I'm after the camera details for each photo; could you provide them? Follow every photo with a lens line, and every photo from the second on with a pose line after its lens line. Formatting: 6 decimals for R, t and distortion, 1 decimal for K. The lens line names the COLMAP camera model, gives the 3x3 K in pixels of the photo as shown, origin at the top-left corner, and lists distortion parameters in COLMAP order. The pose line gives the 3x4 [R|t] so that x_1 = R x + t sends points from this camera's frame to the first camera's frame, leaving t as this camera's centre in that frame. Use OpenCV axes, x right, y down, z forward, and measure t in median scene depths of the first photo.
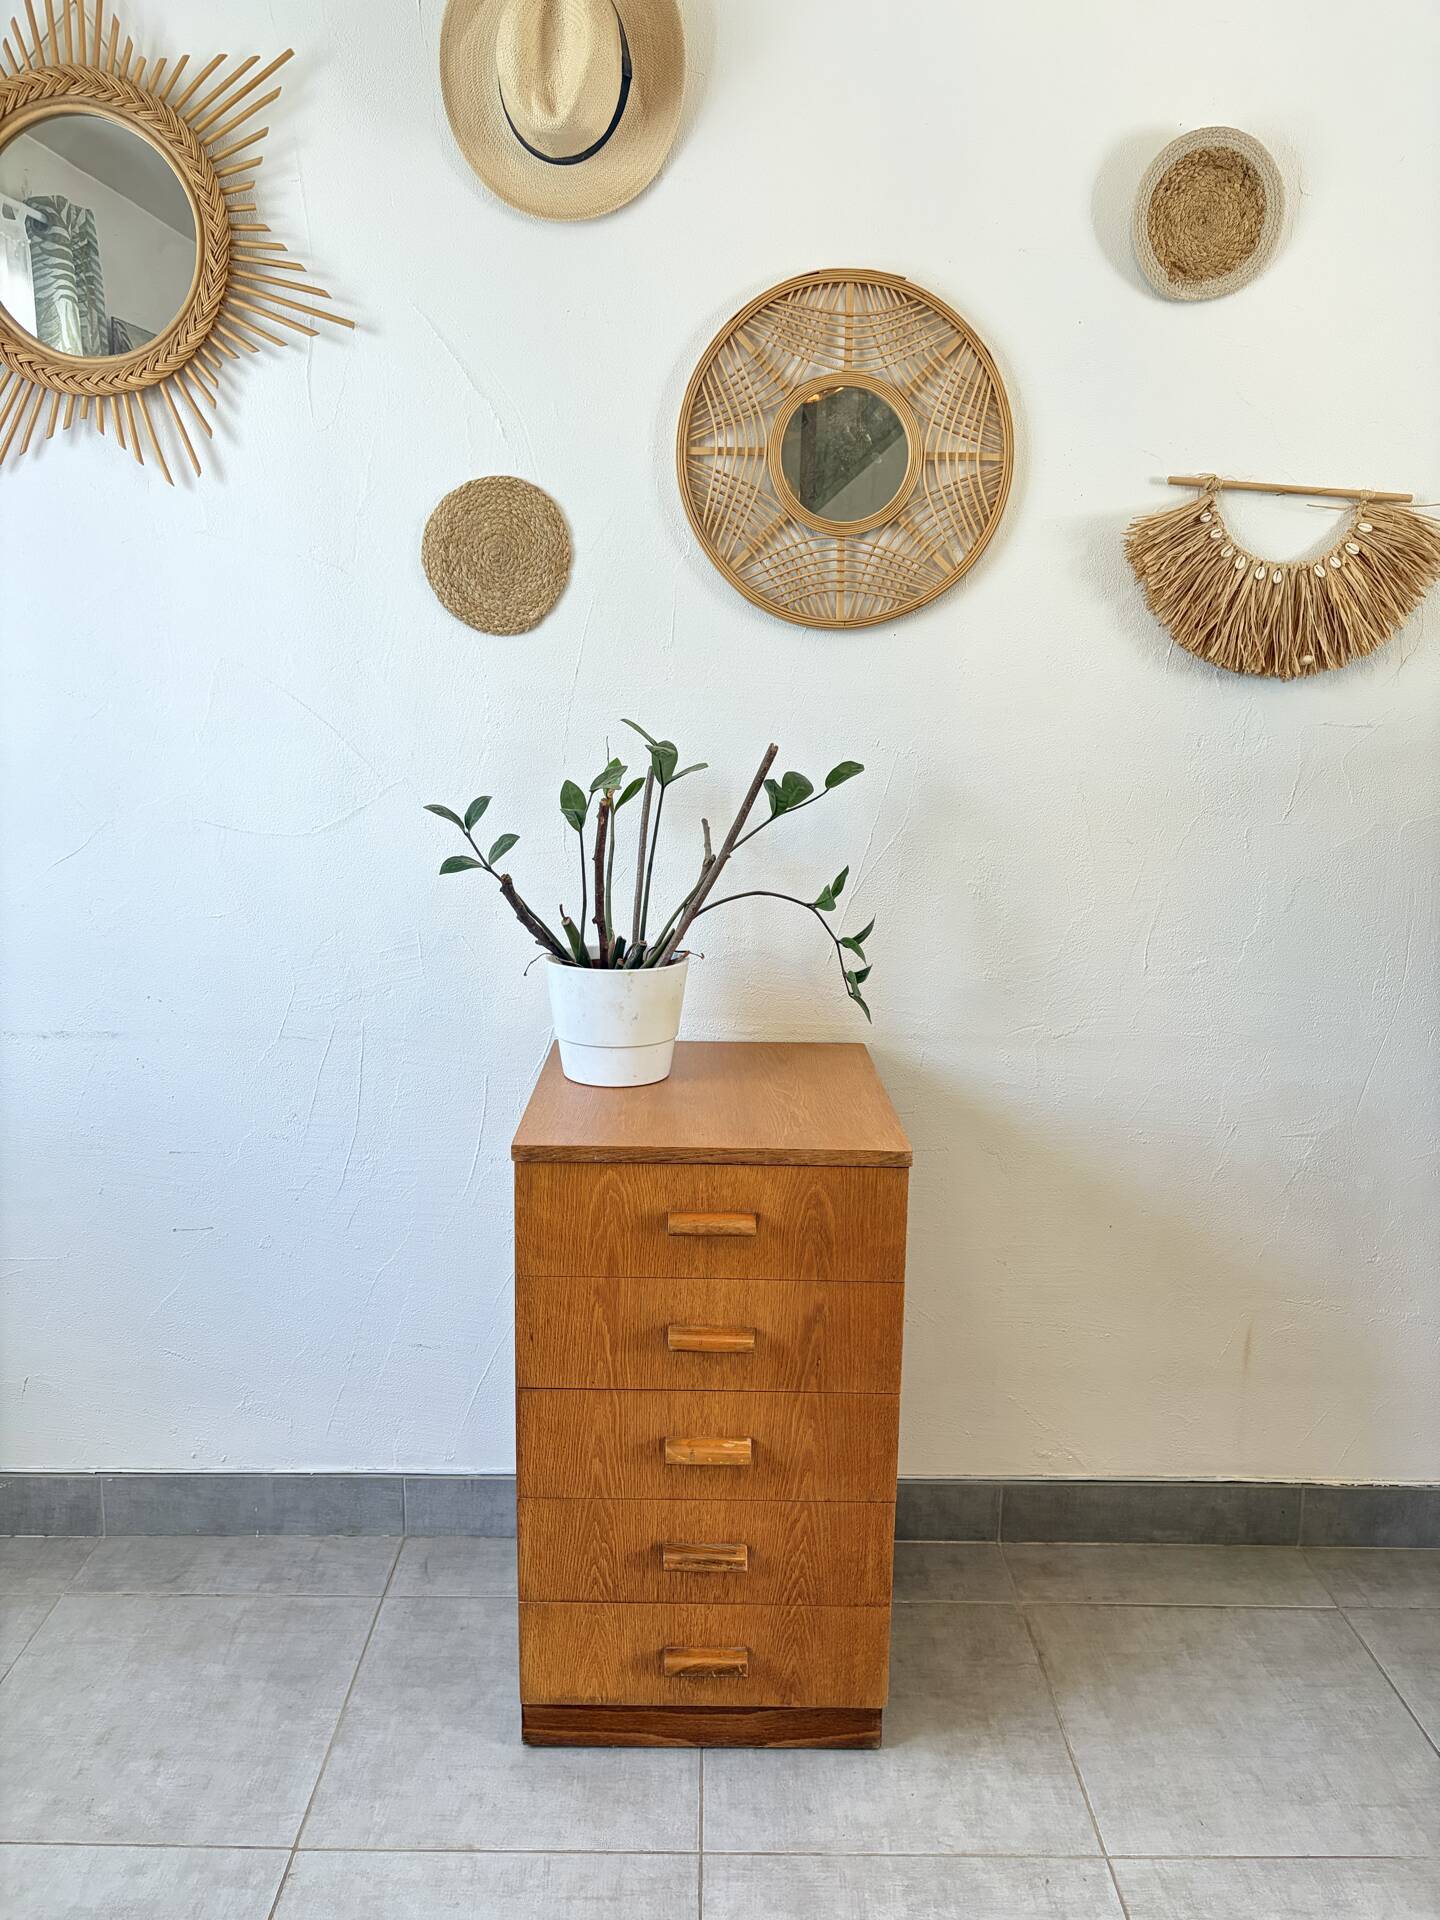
lens RADIAL K [[1456.5, 0, 714.1], [0, 1456.5, 972.8], [0, 0, 1]] dist [0.058310, -0.066903]
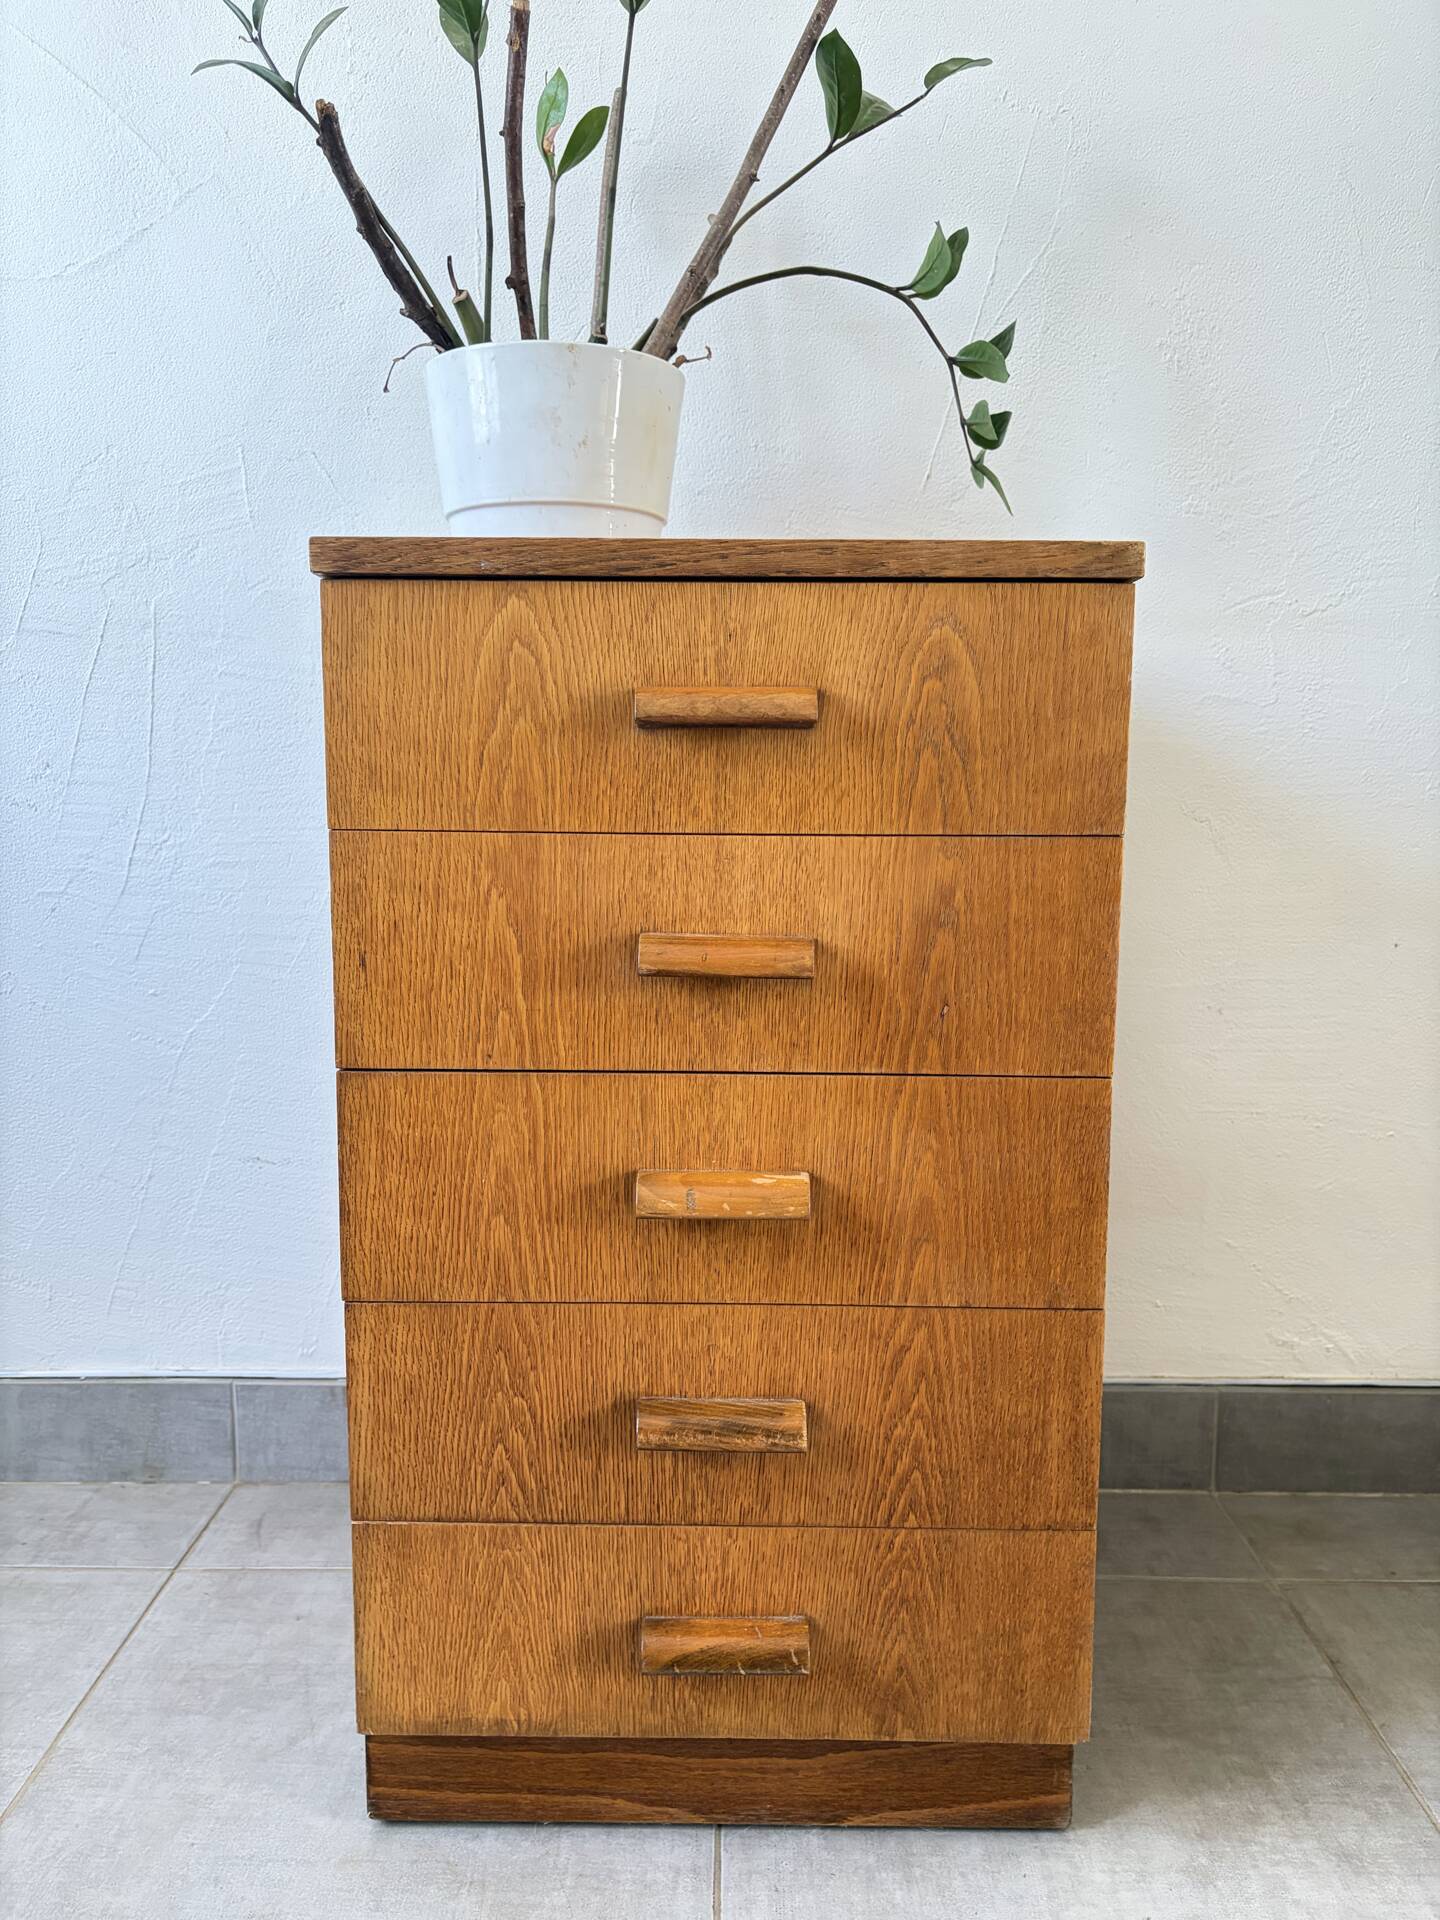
lens RADIAL K [[1456.5, 0, 711.9], [0, 1456.5, 979.3], [0, 0, 1]] dist [0.058310, -0.066903]
pose [[0.999755, -0.009438, -0.020044, 0.002302], [0.008193, 0.998082, -0.061355, 0.264054], [0.020585, 0.061176, 0.997915, 0.470697]]
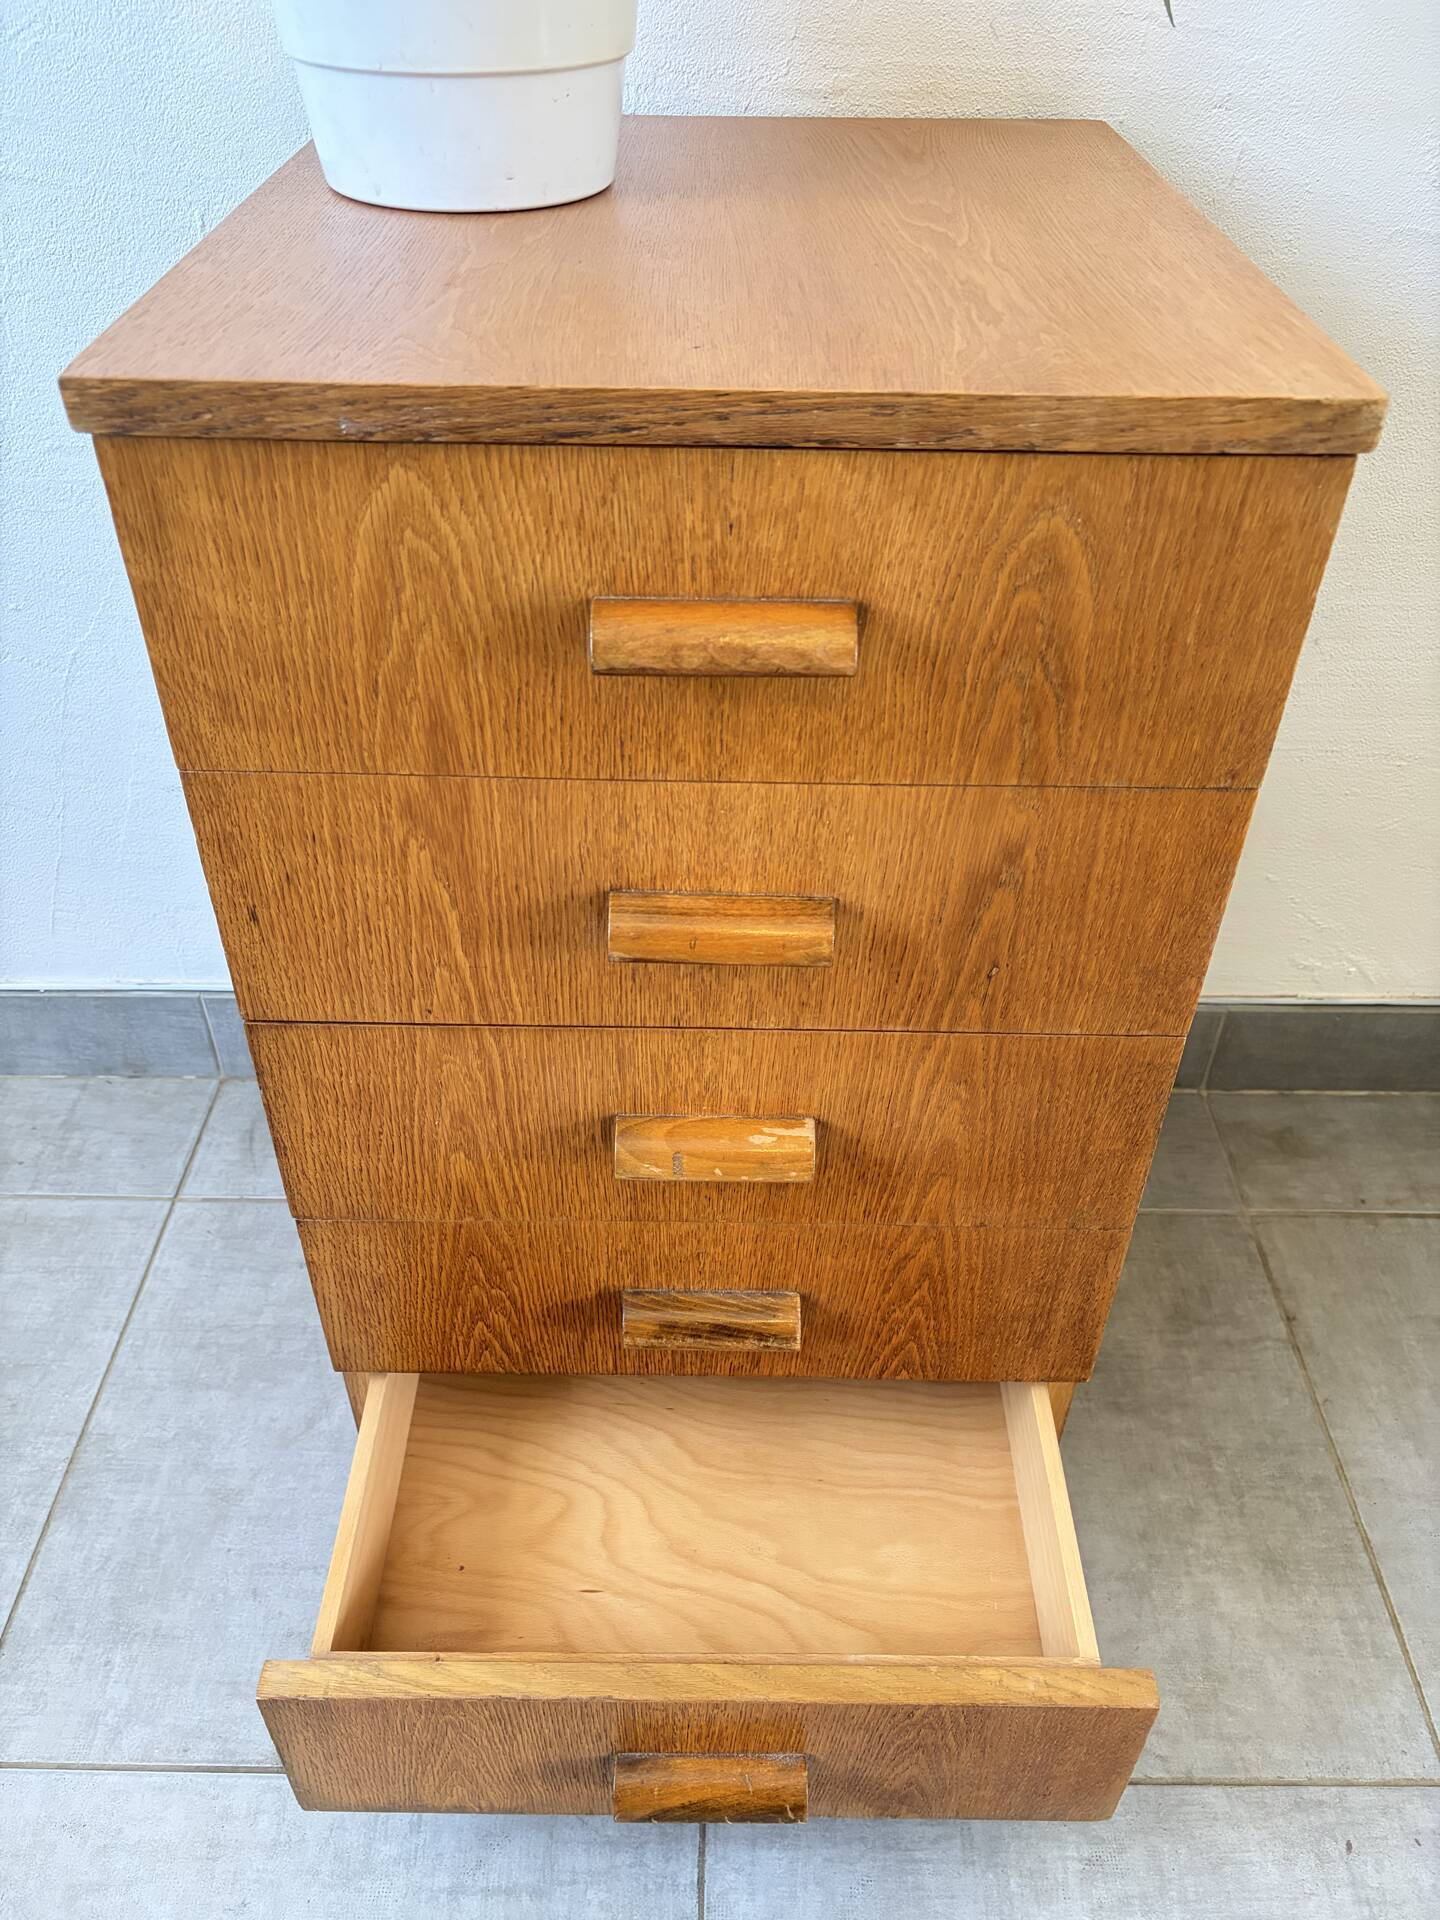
lens RADIAL K [[1456.5, 0, 718.7], [0, 1456.5, 976.0], [0, 0, 1]] dist [0.058310, -0.066903]
pose [[0.999929, 0.004794, -0.010881, 0.001136], [0.000909, 0.881640, 0.471921, 0.075082], [0.011855, -0.471898, 0.881573, 0.603684]]
